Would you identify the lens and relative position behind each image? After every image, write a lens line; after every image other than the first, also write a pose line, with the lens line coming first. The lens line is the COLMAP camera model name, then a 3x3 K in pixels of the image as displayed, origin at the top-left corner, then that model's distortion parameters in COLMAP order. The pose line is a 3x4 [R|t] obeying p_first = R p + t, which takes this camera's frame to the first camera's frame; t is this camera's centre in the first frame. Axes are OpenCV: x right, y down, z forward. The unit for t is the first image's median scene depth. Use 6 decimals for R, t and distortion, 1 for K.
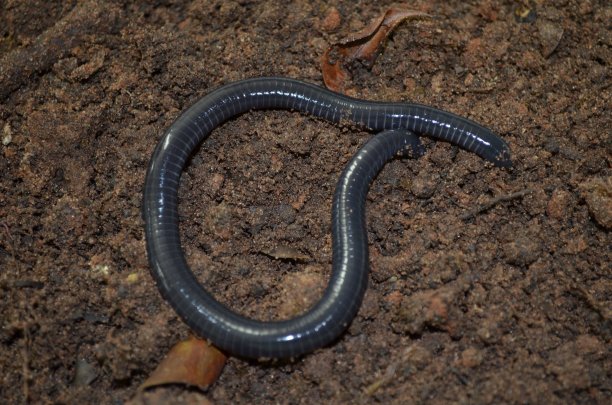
lens RADIAL K [[1152.3, 0, 305.0], [0, 1152.3, 205.2], [0, 0, 1]] dist [-0.023109, 0.000000]
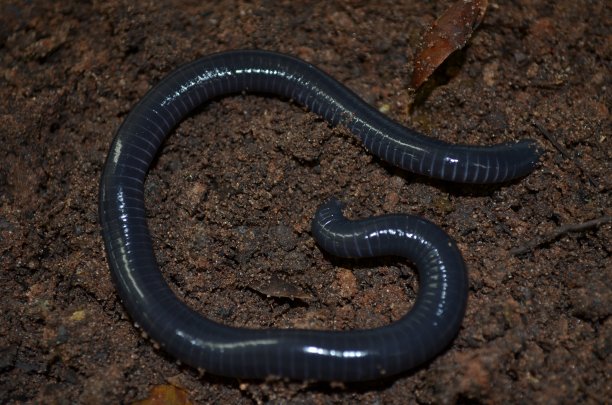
lens RADIAL K [[1152.3, 0, 306.5], [0, 1152.3, 200.1], [0, 0, 1]] dist [-0.023109, 0.000000]
pose [[0.997479, 0.032148, -0.063267, 0.045456], [-0.032323, 0.999476, -0.001747, -0.016875], [0.063178, 0.003787, 0.997995, 0.234681]]
